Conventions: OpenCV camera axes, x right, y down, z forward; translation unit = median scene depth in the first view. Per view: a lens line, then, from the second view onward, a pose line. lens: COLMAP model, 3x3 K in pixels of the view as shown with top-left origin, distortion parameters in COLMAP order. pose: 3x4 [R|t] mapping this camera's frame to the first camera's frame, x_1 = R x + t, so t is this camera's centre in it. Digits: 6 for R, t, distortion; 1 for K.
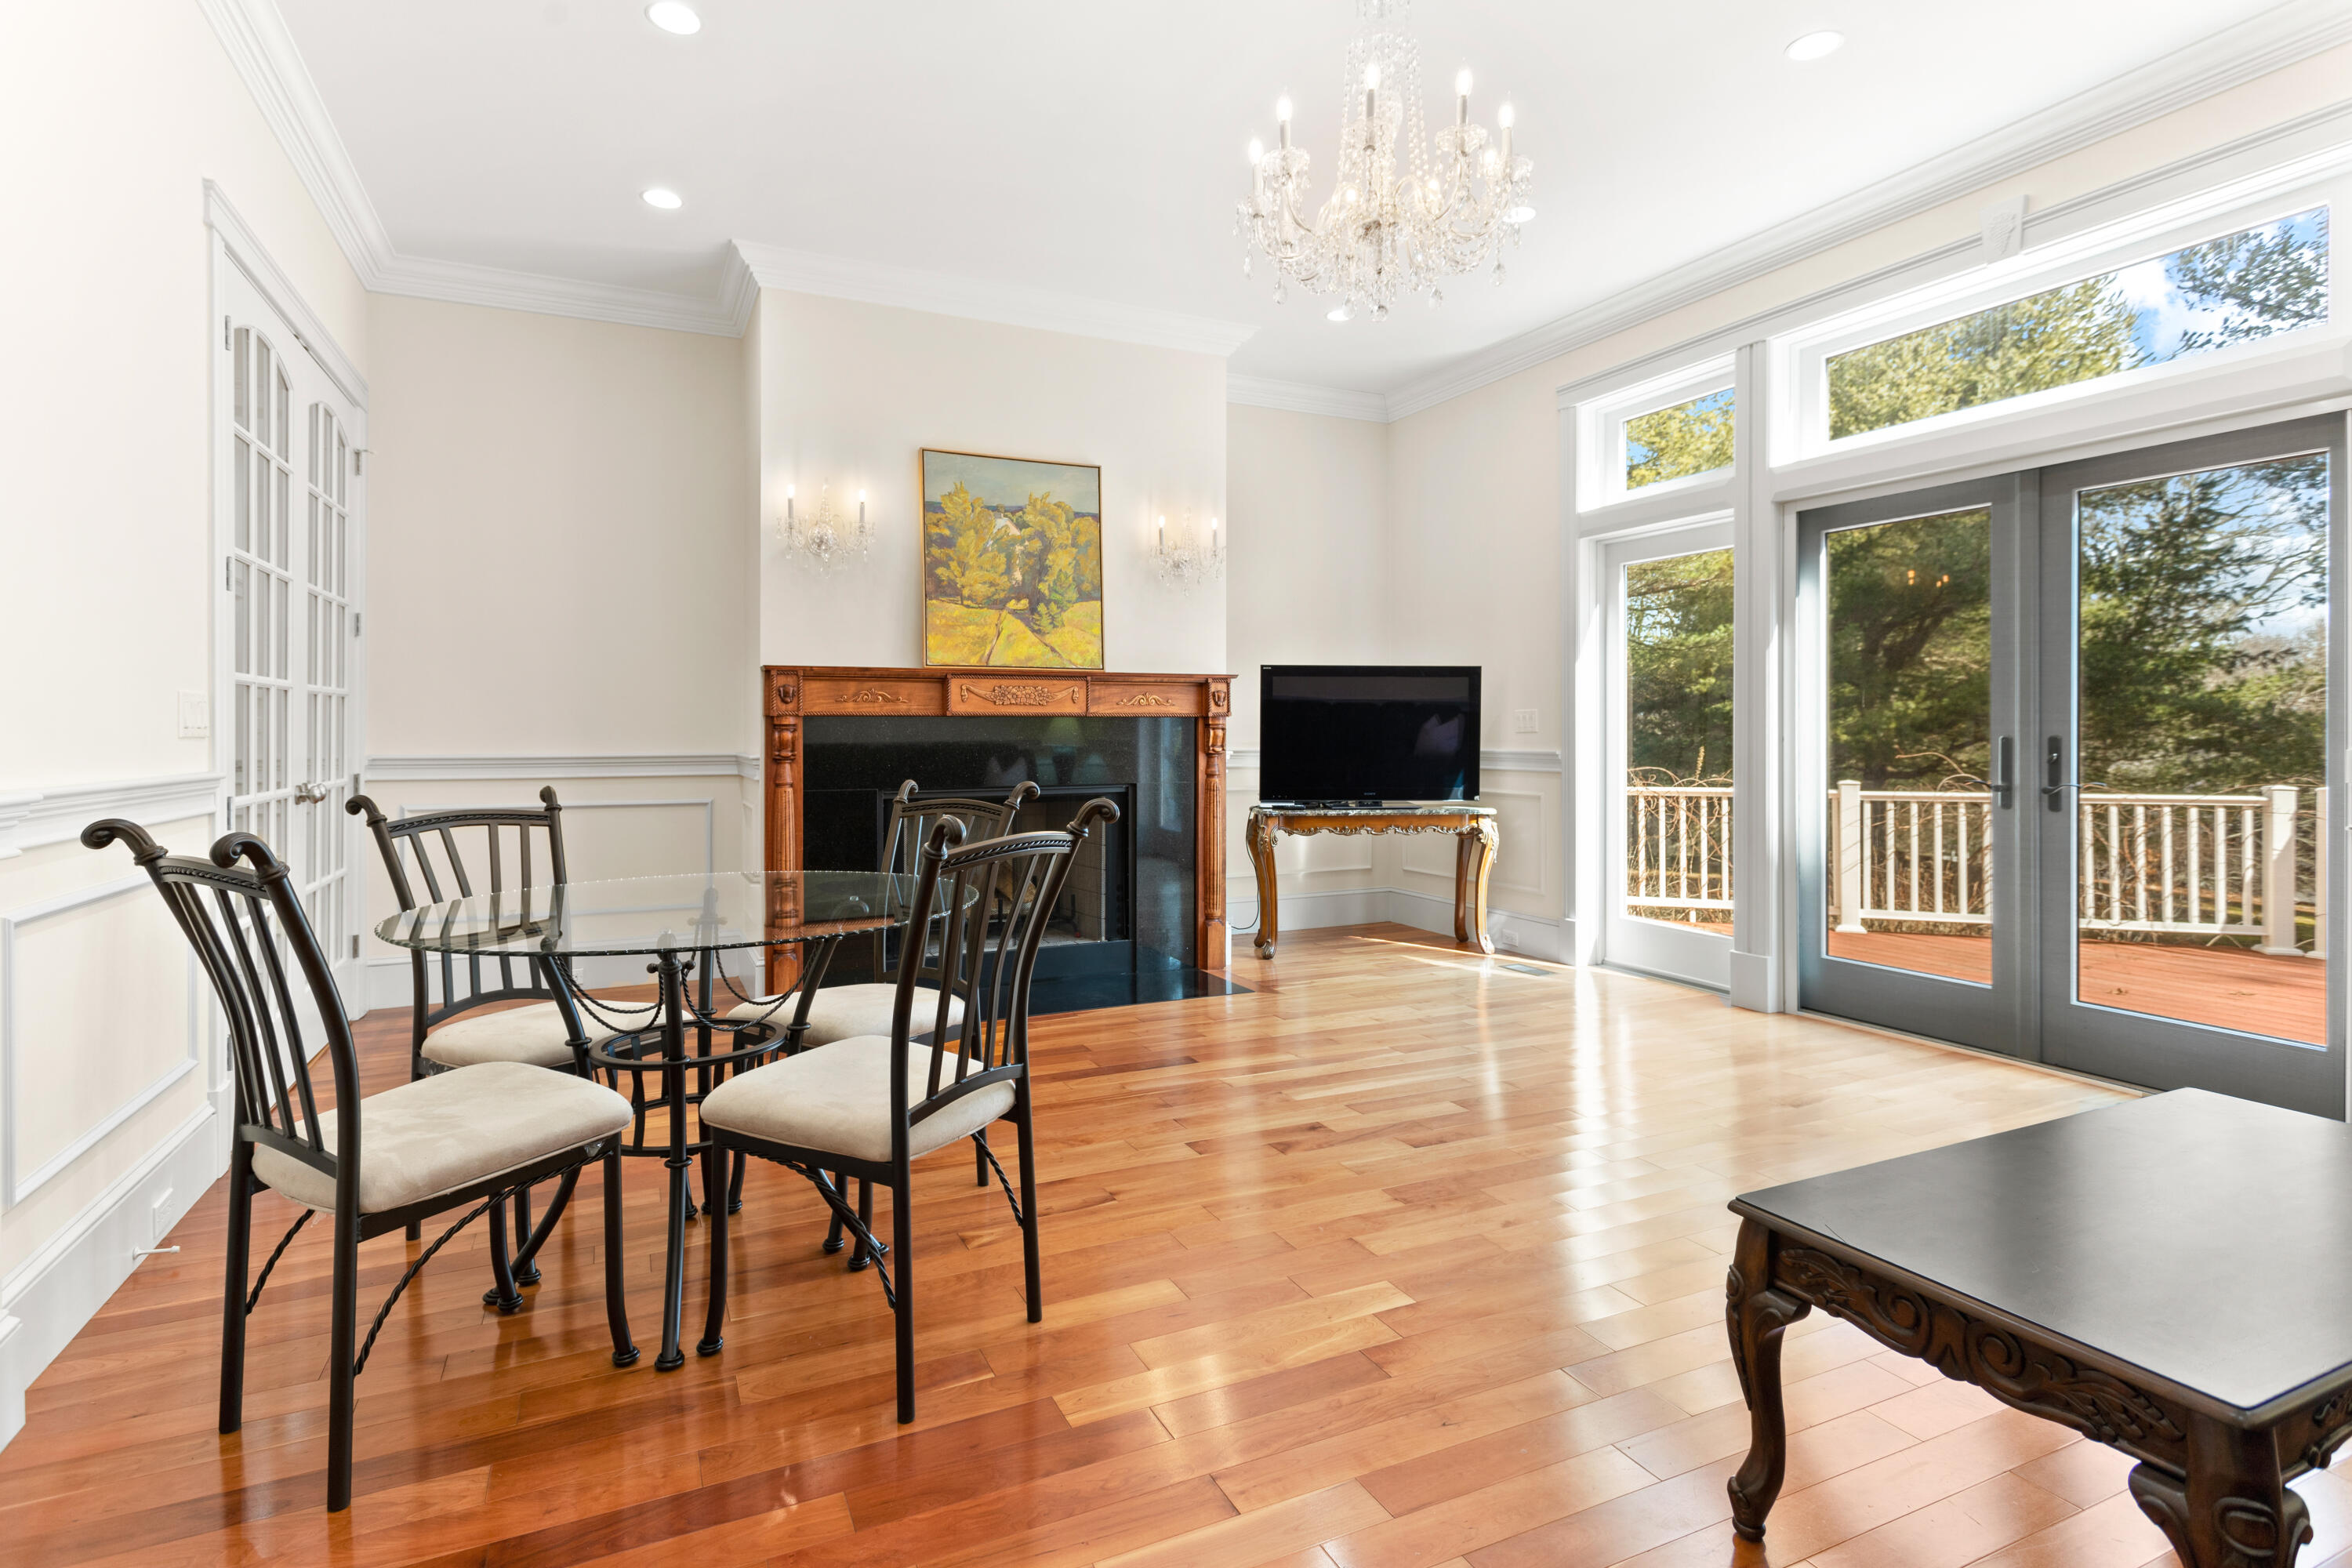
lens RADIAL K [[1188.8, 0, 1177.2], [0, 1188.8, 727.4], [0, 0, 1]] dist [0.003166, 0.000091]
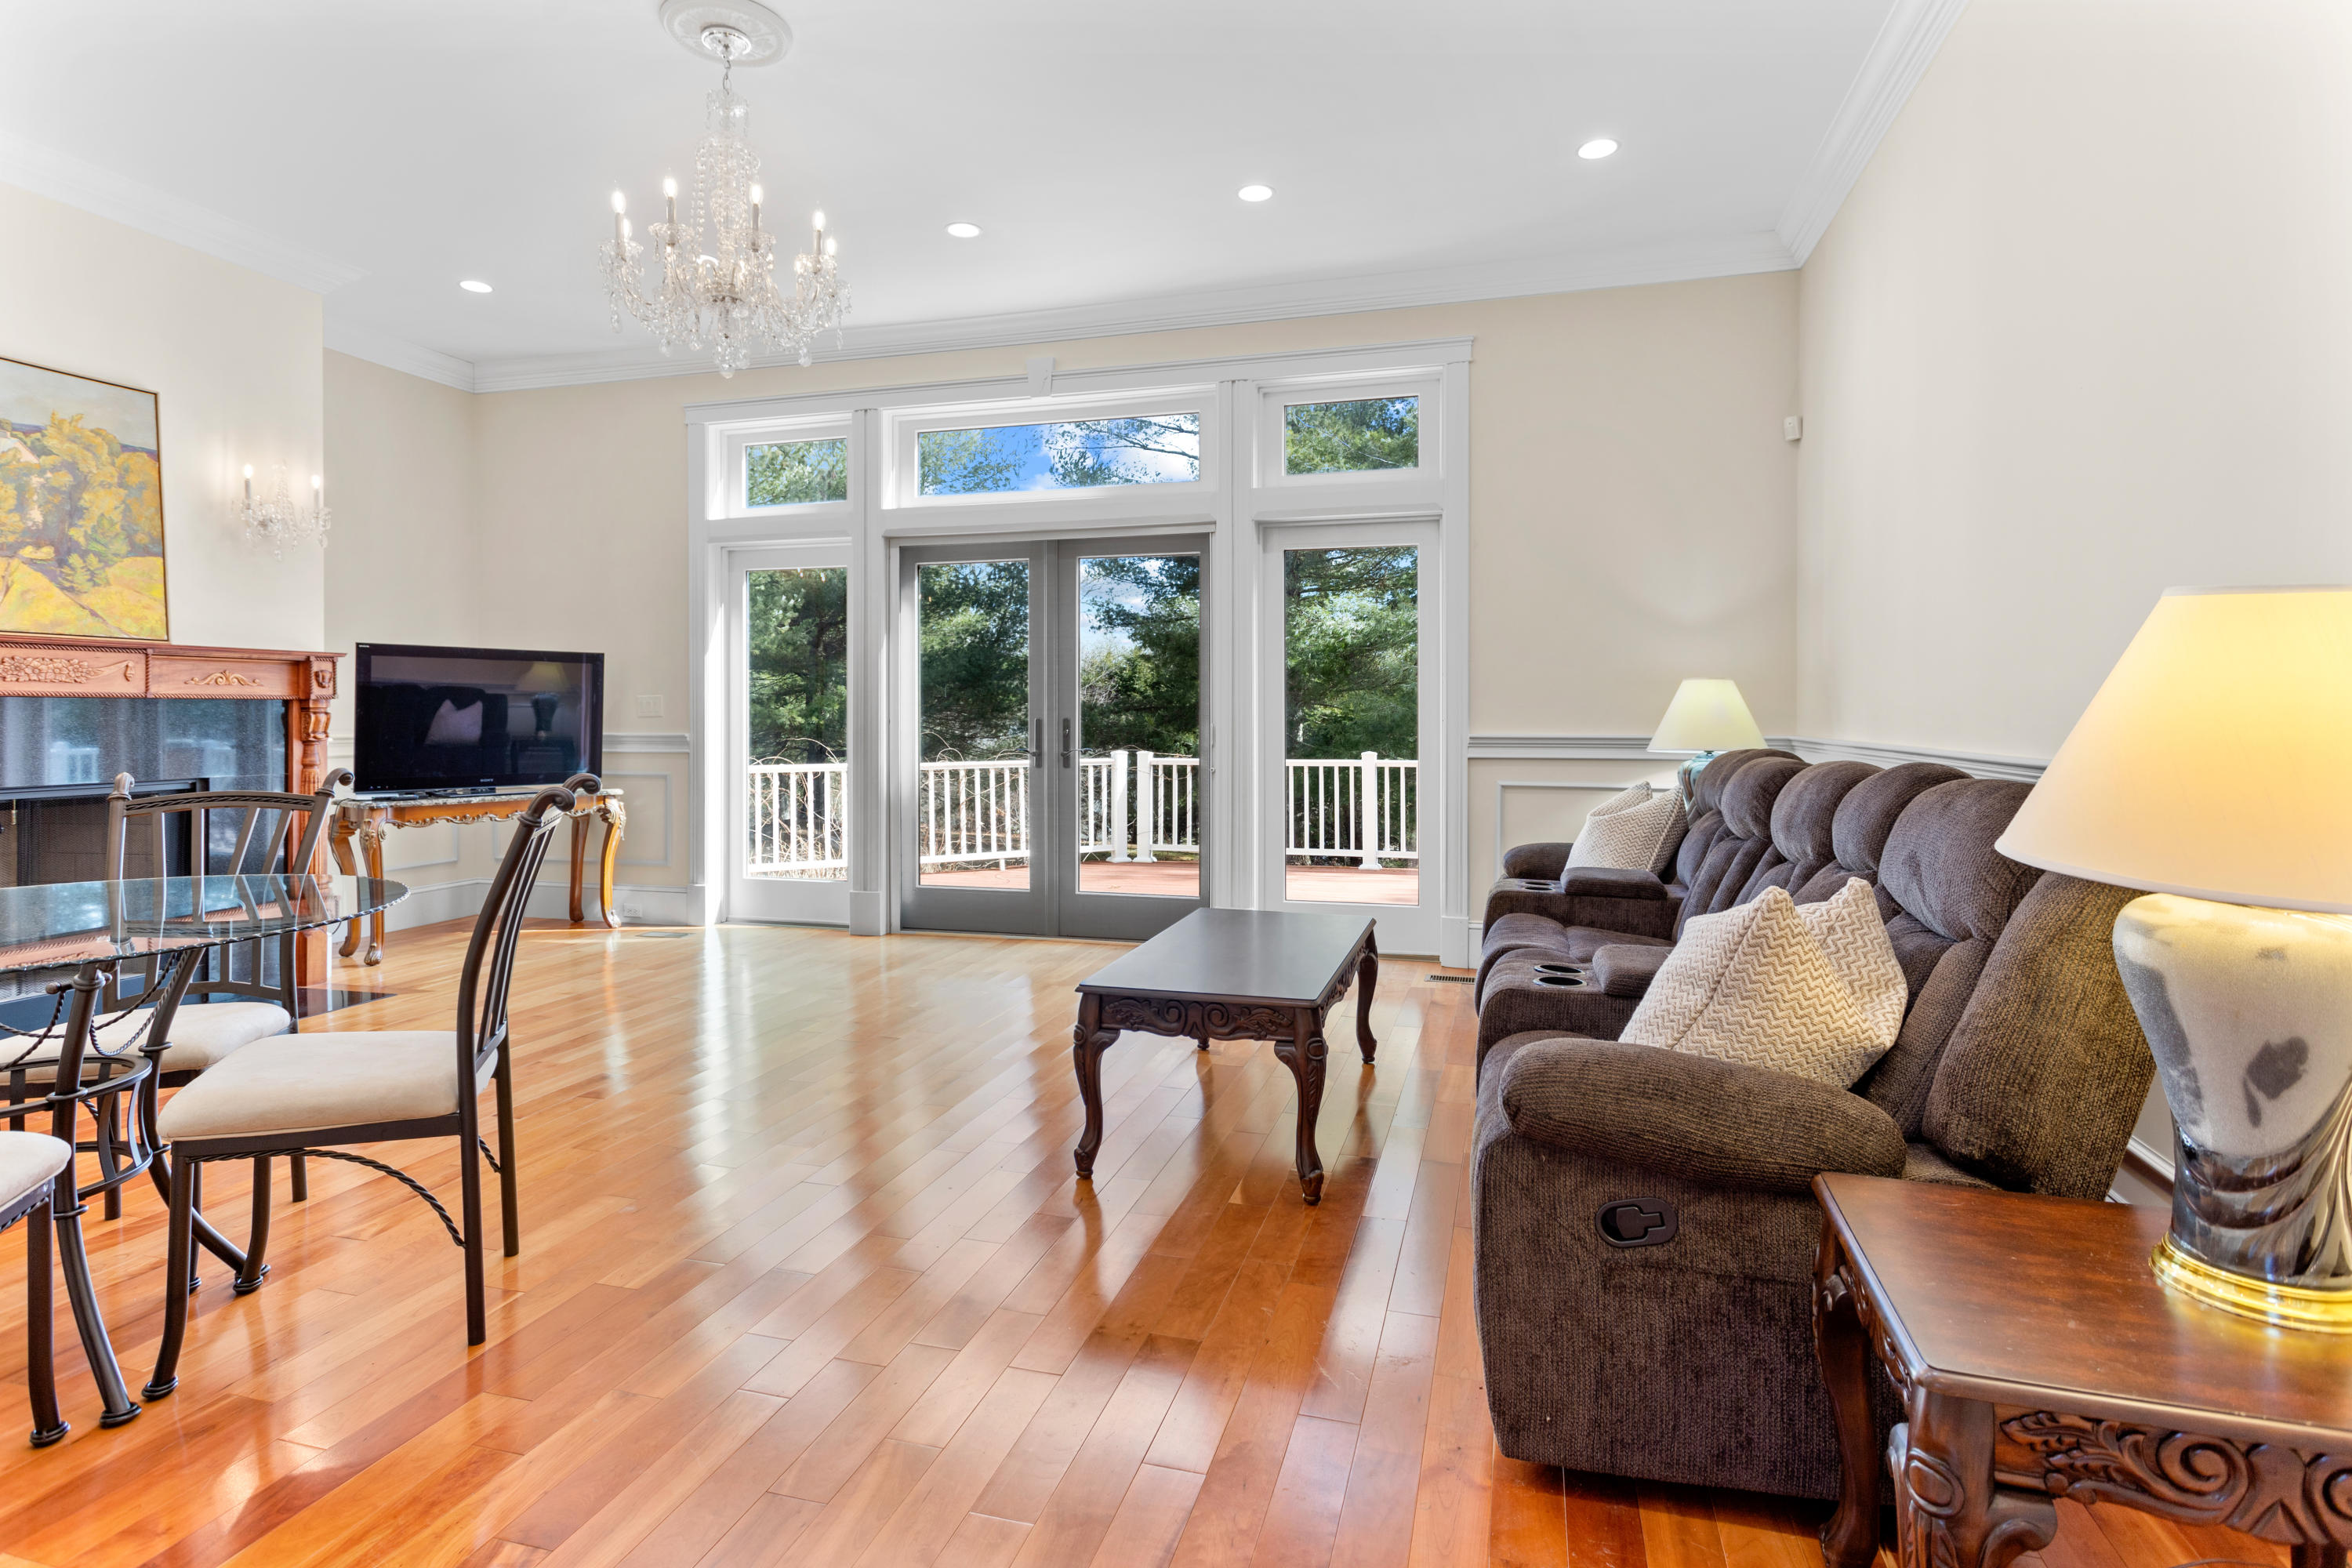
lens RADIAL K [[1188.8, 0, 1177.2], [0, 1188.8, 727.4], [0, 0, 1]] dist [0.003166, 0.000091]
pose [[0.659533, -0.007755, 0.751635, -0.222881], [-0.001236, 0.999934, 0.011401, 0.000946], [-0.751674, -0.008448, 0.659481, -0.073123]]
